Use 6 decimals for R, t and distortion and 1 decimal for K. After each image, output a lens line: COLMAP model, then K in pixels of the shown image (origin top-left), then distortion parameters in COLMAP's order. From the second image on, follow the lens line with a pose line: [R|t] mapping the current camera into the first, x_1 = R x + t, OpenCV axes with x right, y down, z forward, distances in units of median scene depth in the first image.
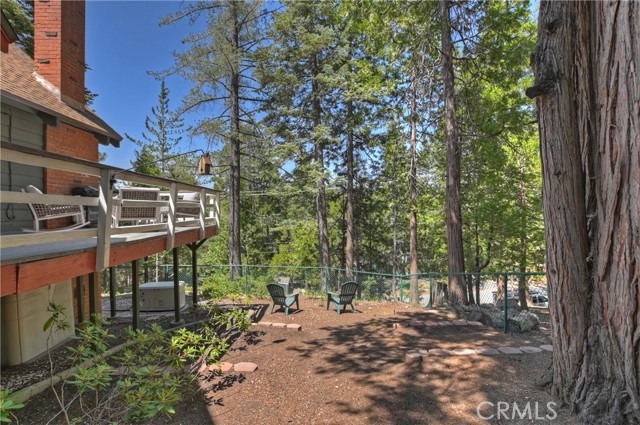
lens RADIAL K [[289.5, 0, 320.0], [0, 289.5, 212.5], [0, 0, 1]] dist [-0.010457, -0.000040]
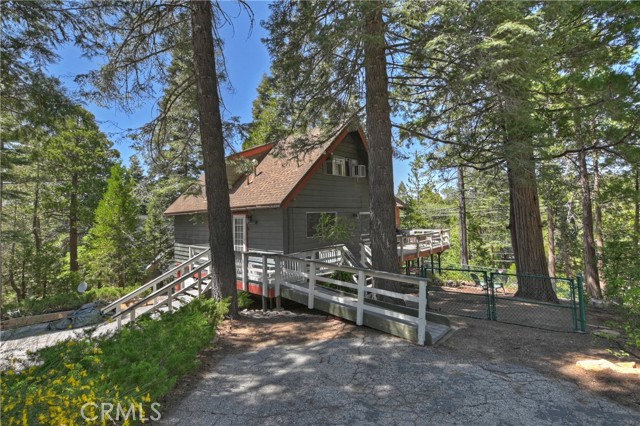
lens RADIAL K [[289.5, 0, 320.0], [0, 289.5, 213.0], [0, 0, 1]] dist [-0.010457, -0.000040]
pose [[0.694487, -0.041931, -0.718282, 0.441691], [0.029760, 0.999120, -0.029552, -0.128536], [0.718889, -0.000852, 0.695124, -0.986570]]
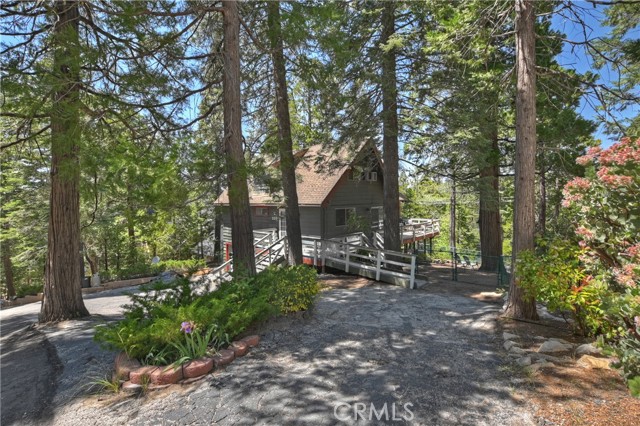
lens RADIAL K [[289.5, 0, 320.0], [0, 289.5, 213.0], [0, 0, 1]] dist [-0.010457, -0.000040]
pose [[0.695158, 0.020120, -0.718575, 0.683256], [0.011867, 0.999151, 0.039456, -0.208783], [0.718759, -0.035955, 0.694329, -1.413916]]
